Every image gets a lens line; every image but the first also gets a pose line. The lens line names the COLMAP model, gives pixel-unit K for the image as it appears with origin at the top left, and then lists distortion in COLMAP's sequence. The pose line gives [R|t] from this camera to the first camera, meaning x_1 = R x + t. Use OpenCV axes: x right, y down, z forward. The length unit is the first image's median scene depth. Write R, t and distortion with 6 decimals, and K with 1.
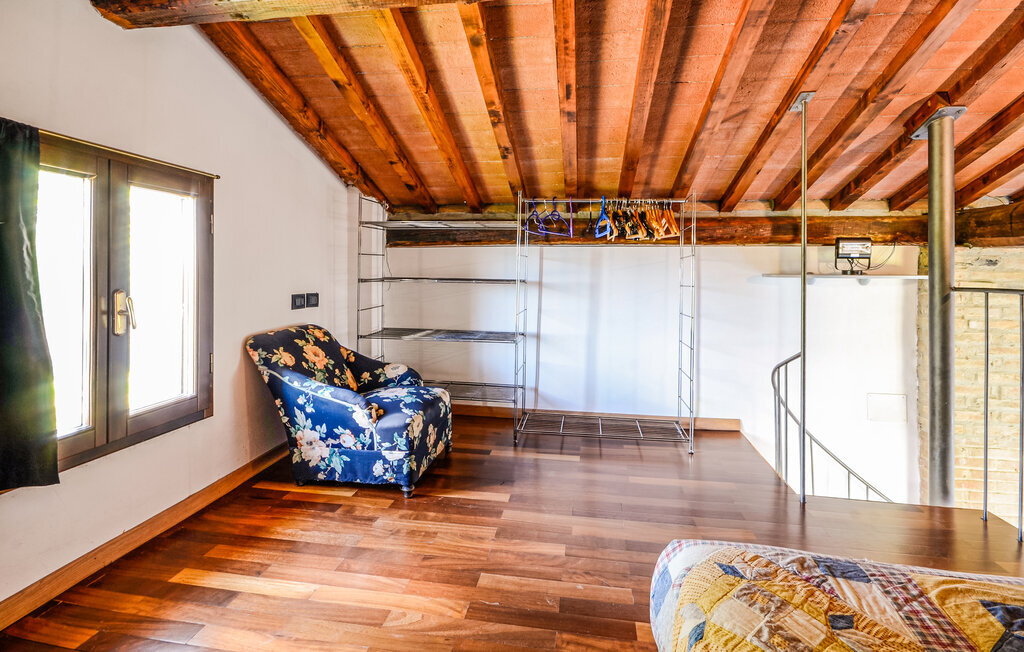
lens RADIAL K [[481.2, 0, 513.0], [0, 481.2, 311.3], [0, 0, 1]] dist [0.000784, 0.000098]
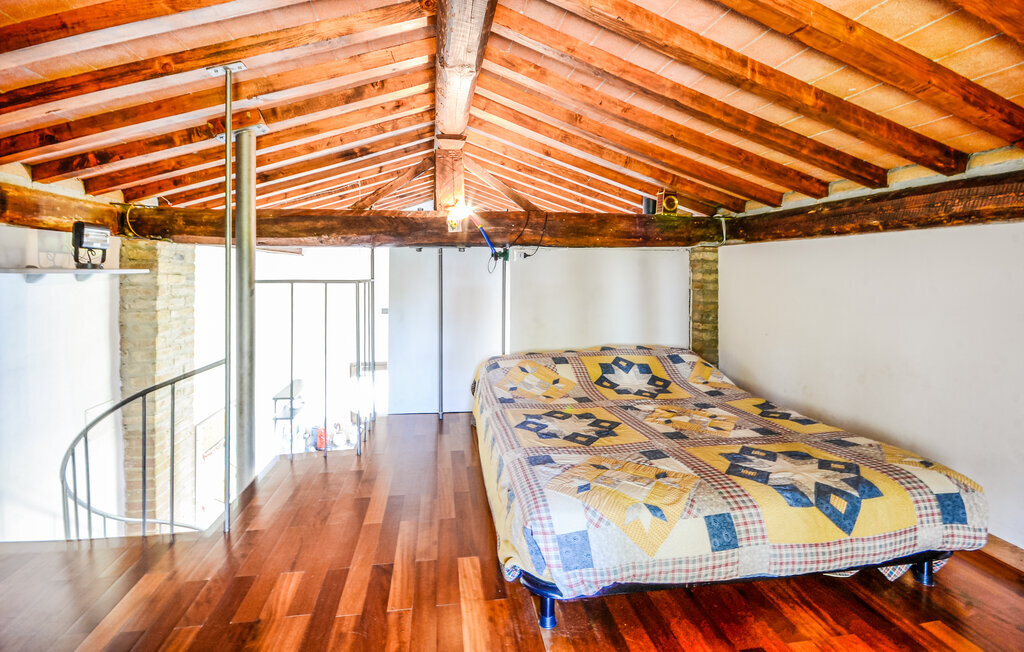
lens RADIAL K [[472.1, 0, 508.7], [0, 472.1, 301.3], [0, 0, 1]] dist [0.001047, 0.000271]
pose [[-0.305963, -0.072265, 0.949297, -0.266970], [0.068134, 0.992896, 0.097544, -0.051217], [-0.949602, 0.094525, -0.298866, 0.570800]]
